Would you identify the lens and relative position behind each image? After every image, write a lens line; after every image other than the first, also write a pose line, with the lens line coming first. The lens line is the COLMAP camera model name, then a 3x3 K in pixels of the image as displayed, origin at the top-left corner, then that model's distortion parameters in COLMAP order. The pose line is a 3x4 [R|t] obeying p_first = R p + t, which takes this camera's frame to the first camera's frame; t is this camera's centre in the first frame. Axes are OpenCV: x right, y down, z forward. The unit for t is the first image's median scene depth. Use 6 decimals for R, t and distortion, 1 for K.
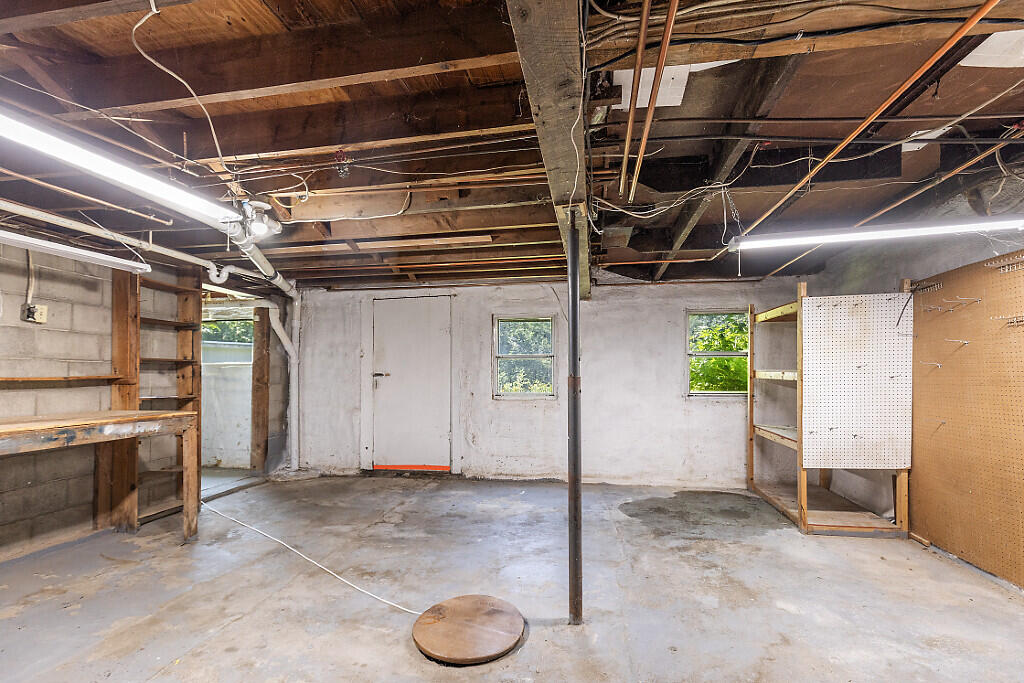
lens RADIAL K [[465.2, 0, 509.8], [0, 465.2, 351.3], [0, 0, 1]] dist [0.003327, 0.000358]
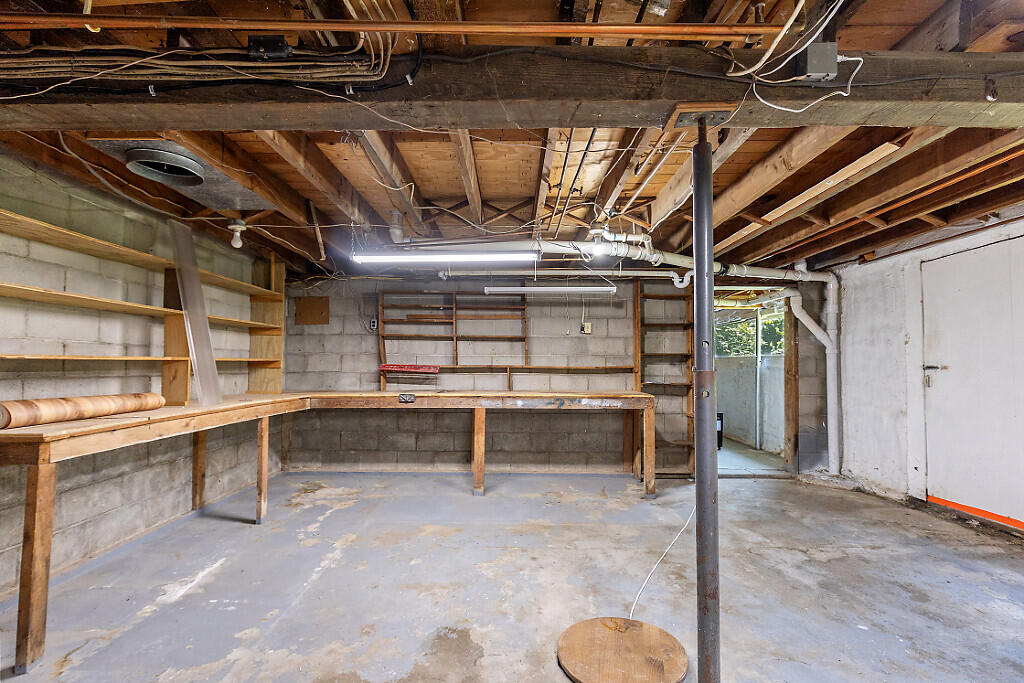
lens RADIAL K [[460.1, 0, 514.8], [0, 460.1, 341.8], [0, 0, 1]] dist [0.001790, 0.000315]
pose [[0.179446, -0.045128, -0.982732, 0.413756], [0.043904, 0.998319, -0.037827, 0.013914], [0.982788, -0.036358, 0.181126, 0.363815]]
